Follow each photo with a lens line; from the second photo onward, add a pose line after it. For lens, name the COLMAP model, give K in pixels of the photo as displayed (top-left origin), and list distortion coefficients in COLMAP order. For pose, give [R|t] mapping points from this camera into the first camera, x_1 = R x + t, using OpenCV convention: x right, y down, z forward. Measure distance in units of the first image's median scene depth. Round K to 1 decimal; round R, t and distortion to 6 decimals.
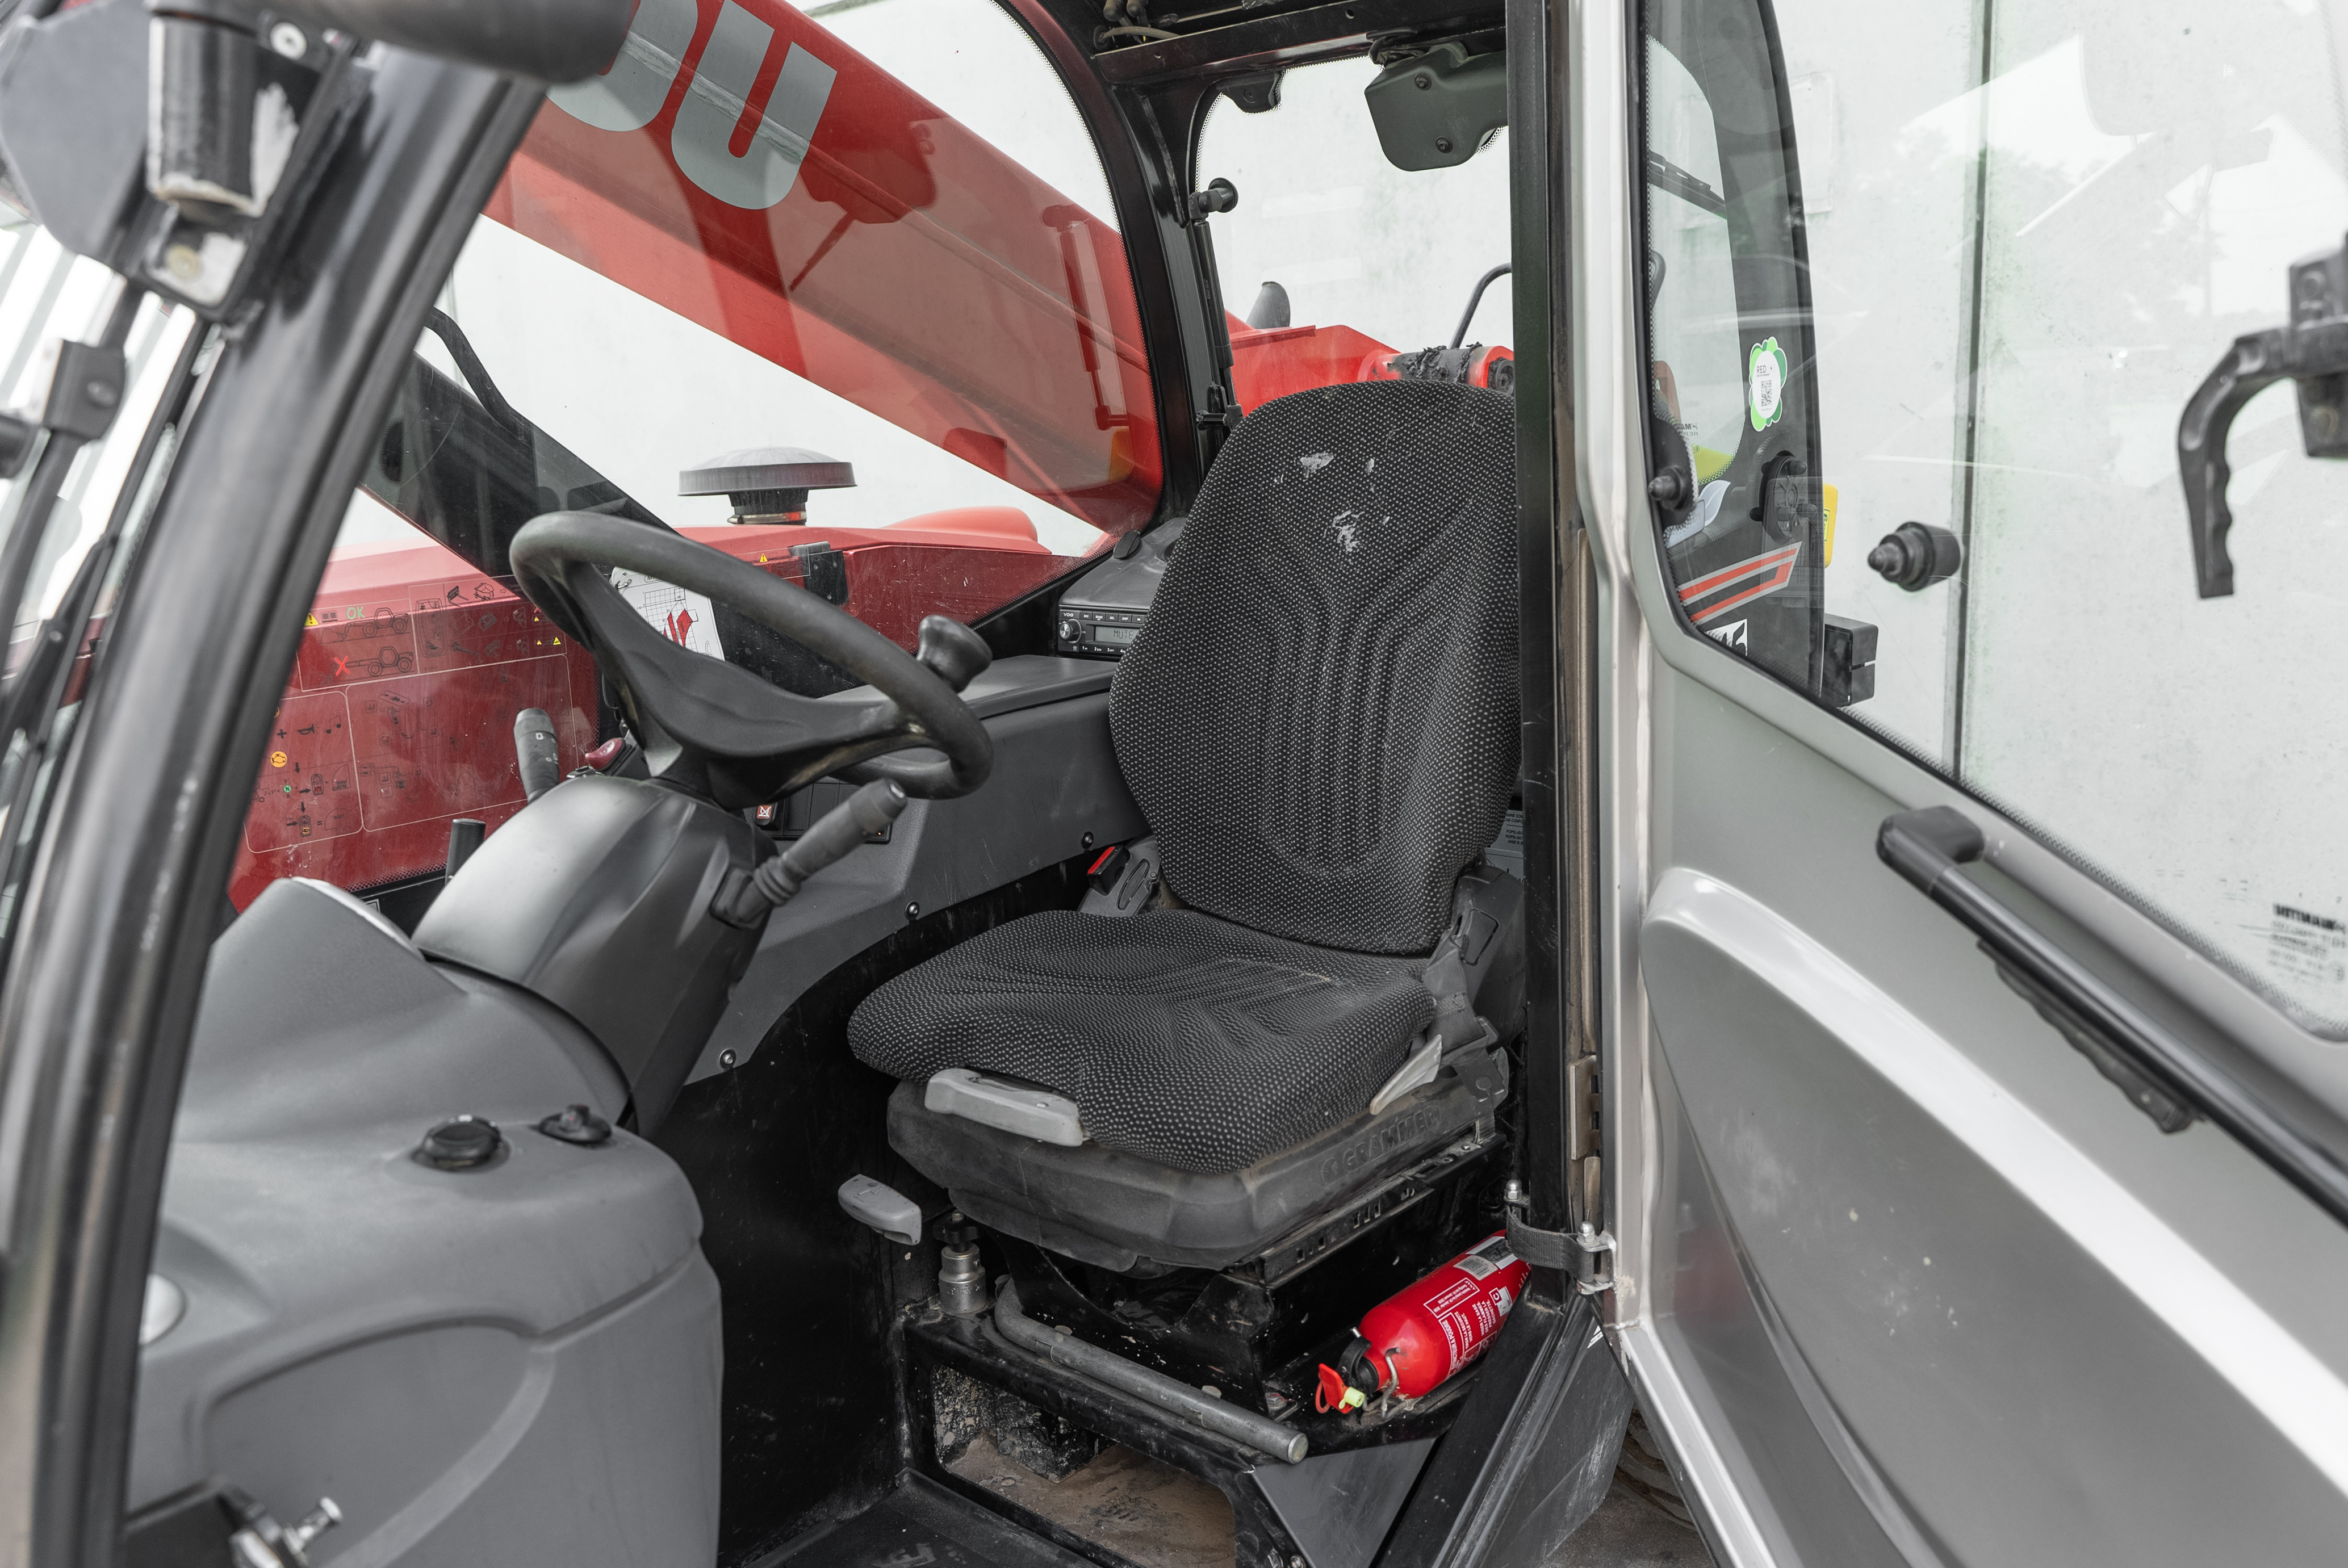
lens RADIAL K [[1948.5, 0, 1170.3], [0, 1948.5, 804.8], [0, 0, 1]] dist [0.012524, -0.022493]
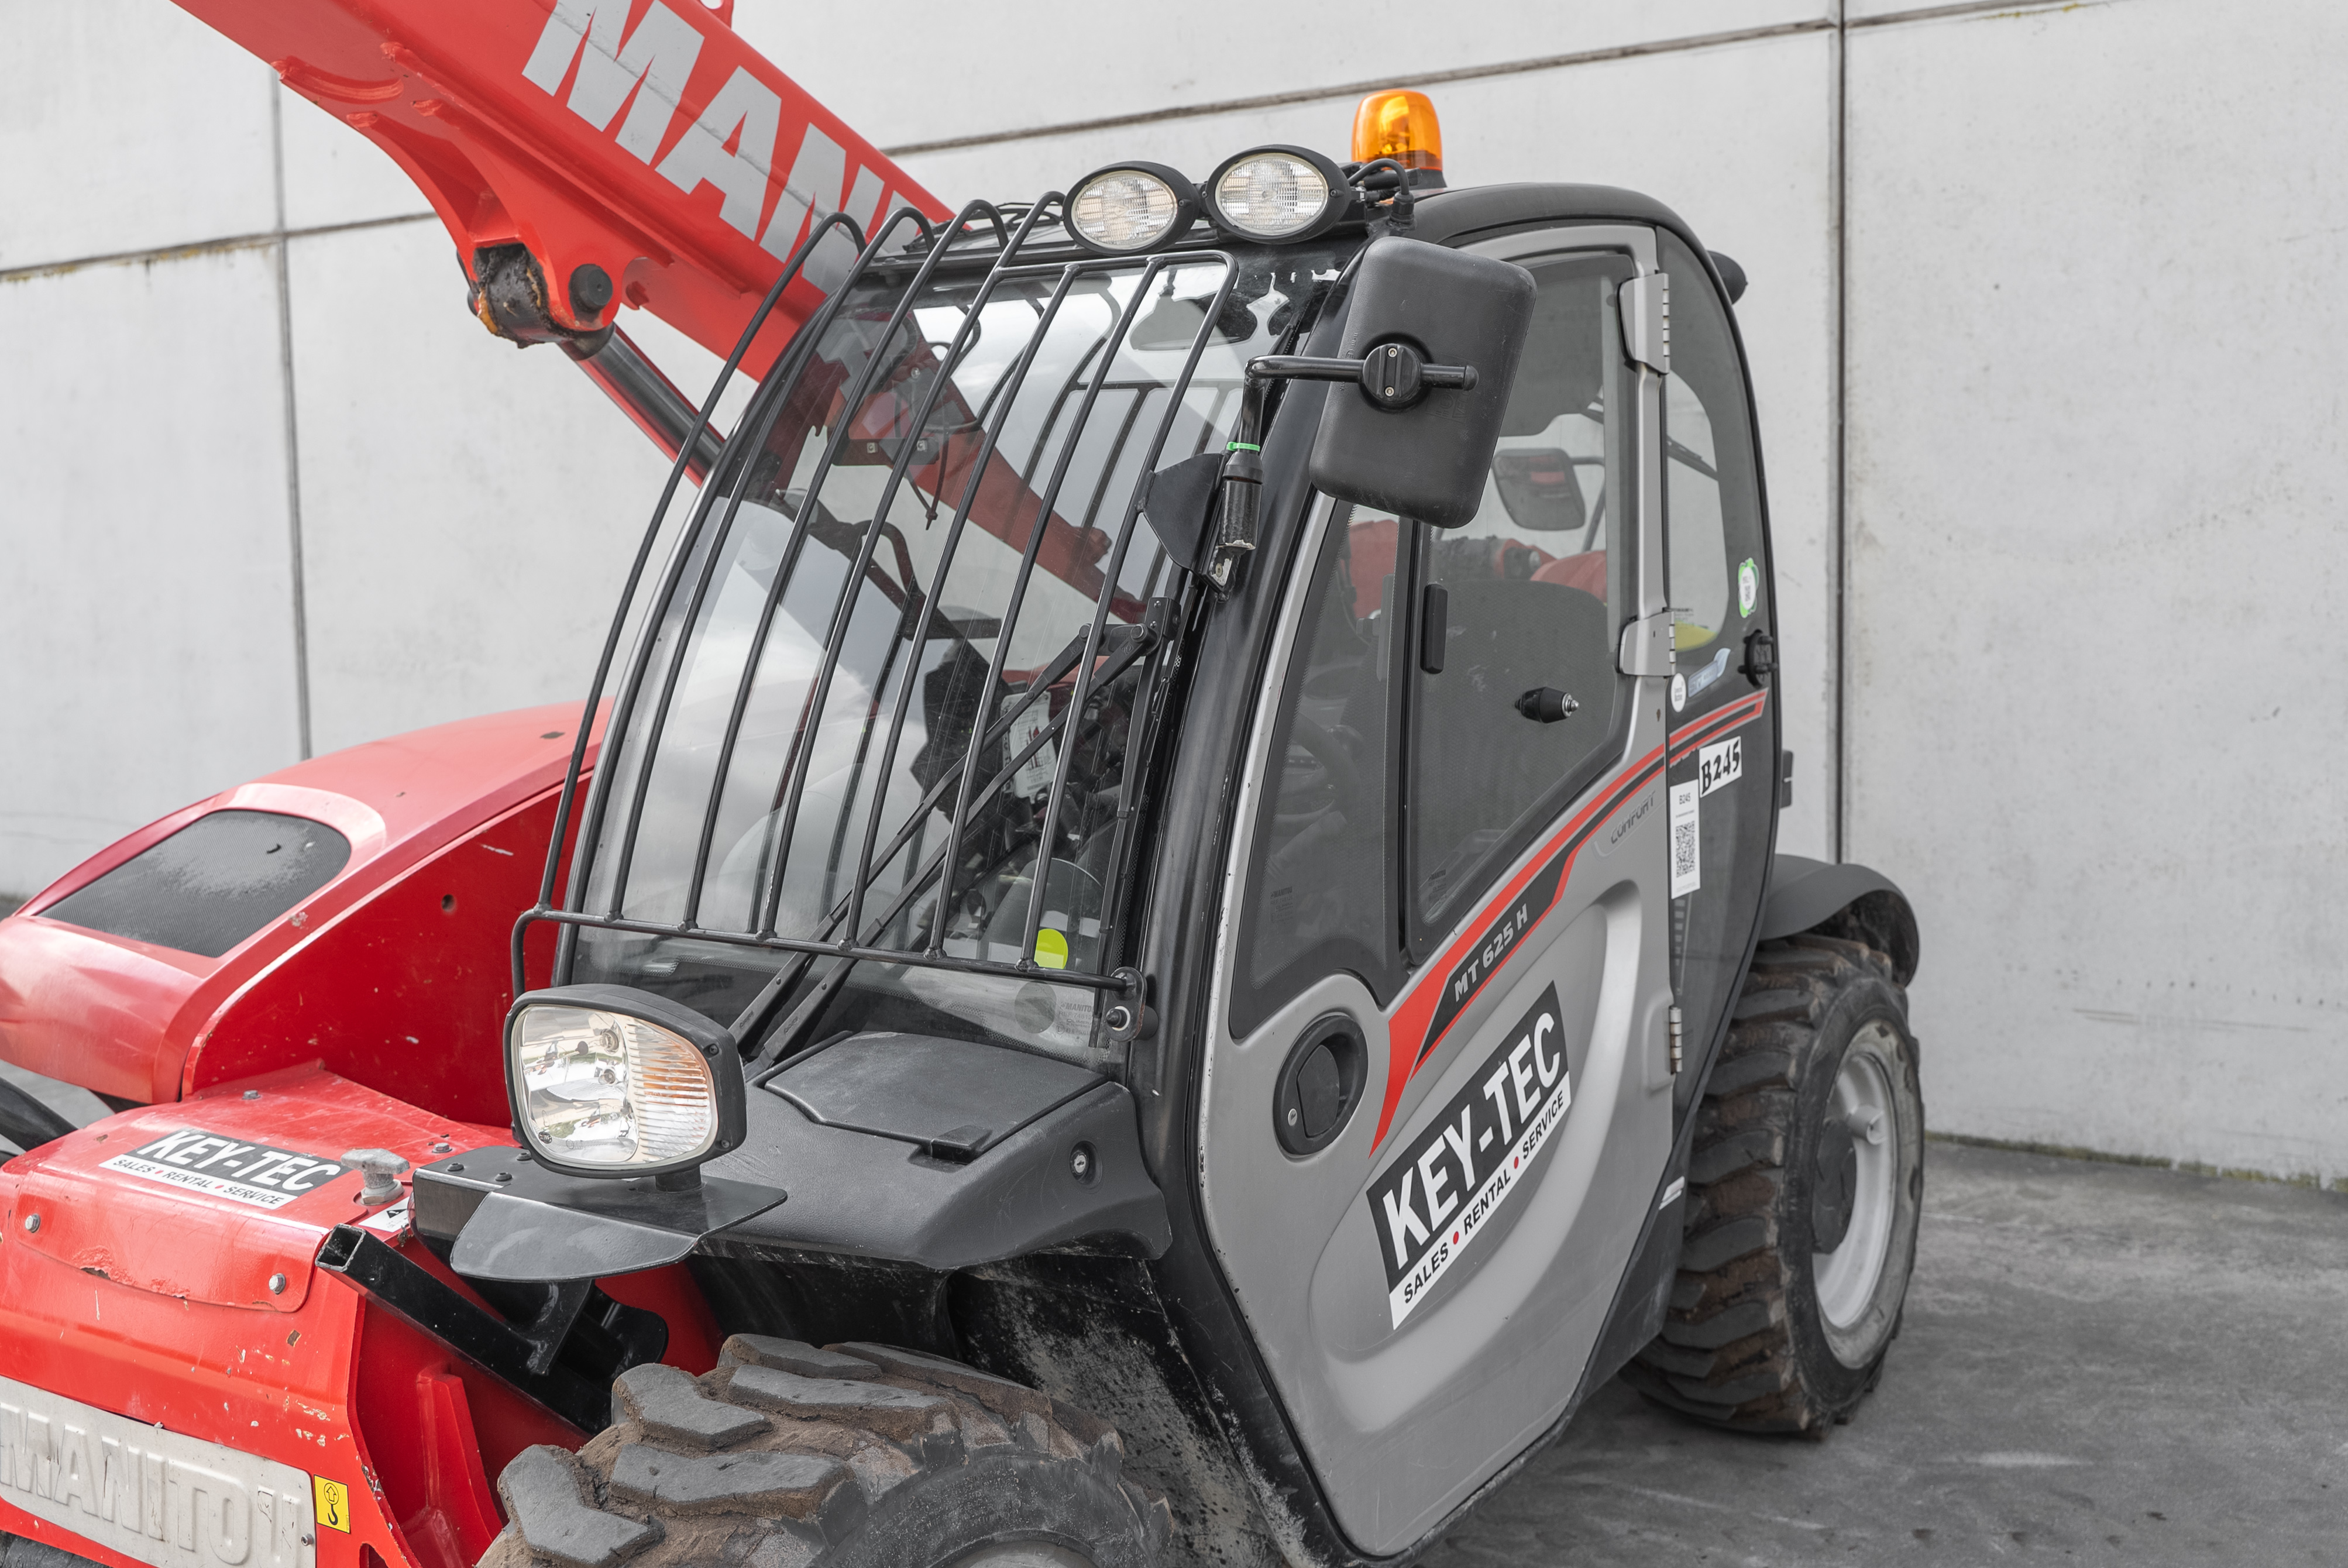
lens RADIAL K [[2323.1, 0, 1174.3], [0, 2323.1, 769.0], [0, 0, 1]] dist [-0.011406, 0.000000]
pose [[0.992539, 0.001468, 0.121916, -0.357943], [0.010536, 0.995154, -0.097760, 0.101494], [-0.121469, 0.098315, 0.987714, -0.730624]]
